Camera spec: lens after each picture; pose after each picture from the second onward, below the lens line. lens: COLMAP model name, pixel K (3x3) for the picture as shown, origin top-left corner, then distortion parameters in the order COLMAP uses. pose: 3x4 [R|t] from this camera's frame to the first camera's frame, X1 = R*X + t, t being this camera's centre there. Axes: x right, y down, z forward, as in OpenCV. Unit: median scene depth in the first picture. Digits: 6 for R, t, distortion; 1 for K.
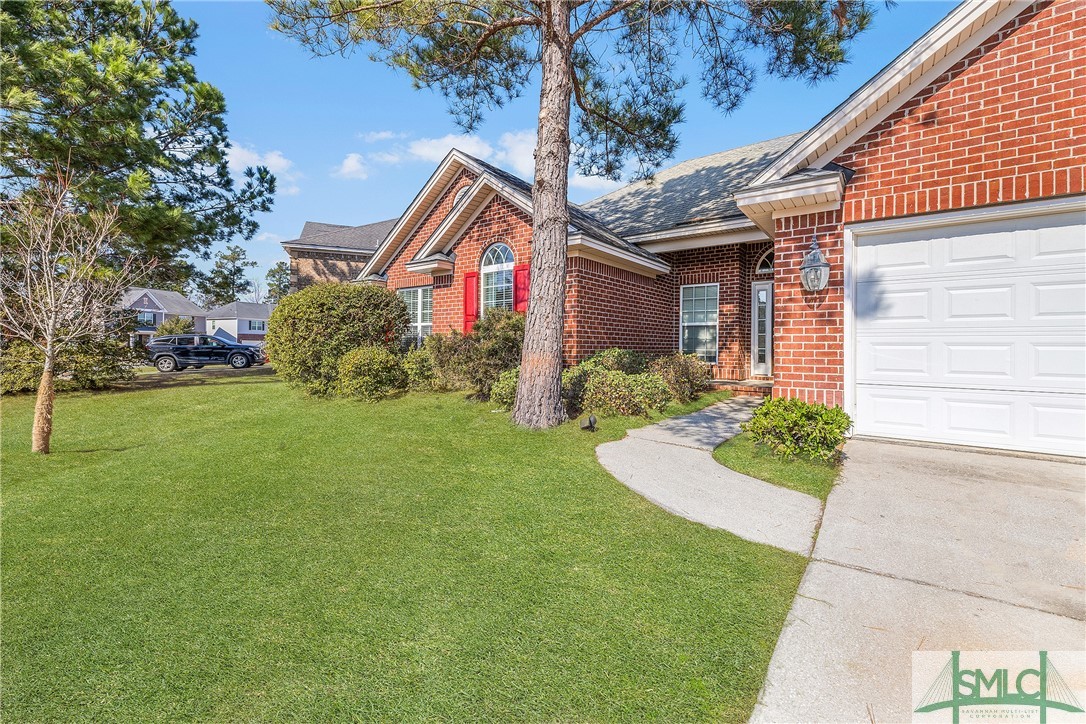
lens RADIAL K [[461.9, 0, 546.8], [0, 461.9, 348.9], [0, 0, 1]] dist [0.000030, 0.000118]
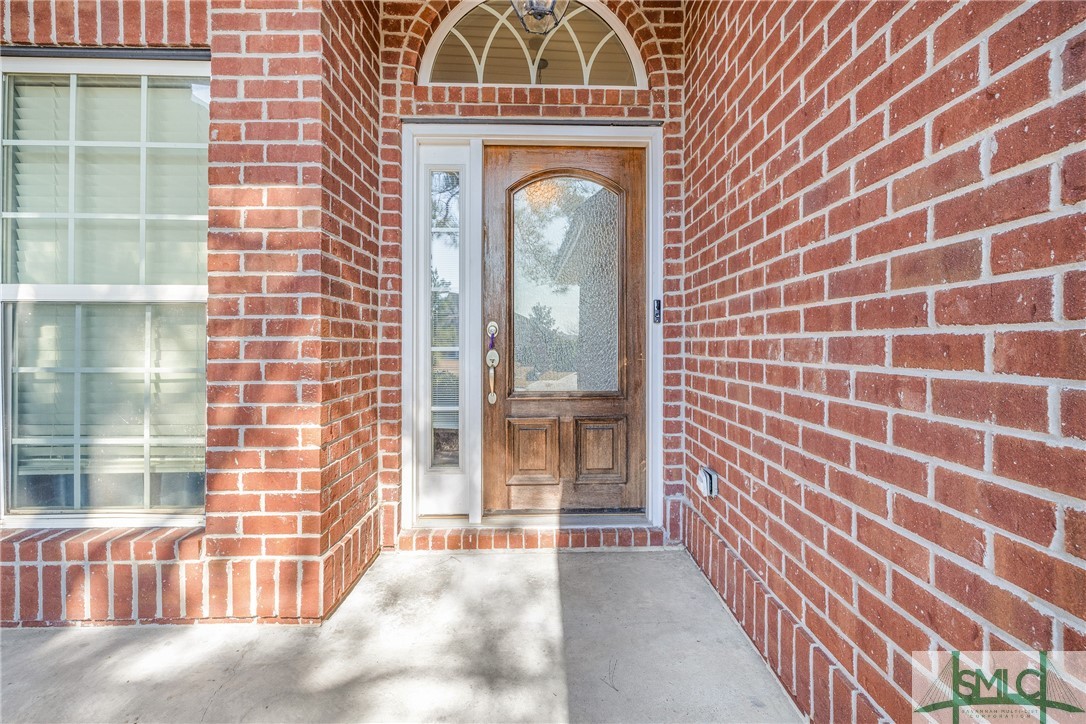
lens RADIAL K [[461.9, 0, 546.8], [0, 461.9, 348.9], [0, 0, 1]] dist [0.000030, 0.000118]
pose [[0.793308, -0.006574, 0.608785, 0.361352], [0.004890, 0.999978, 0.004426, -0.033933], [-0.608801, -0.000534, 0.793323, 0.777309]]
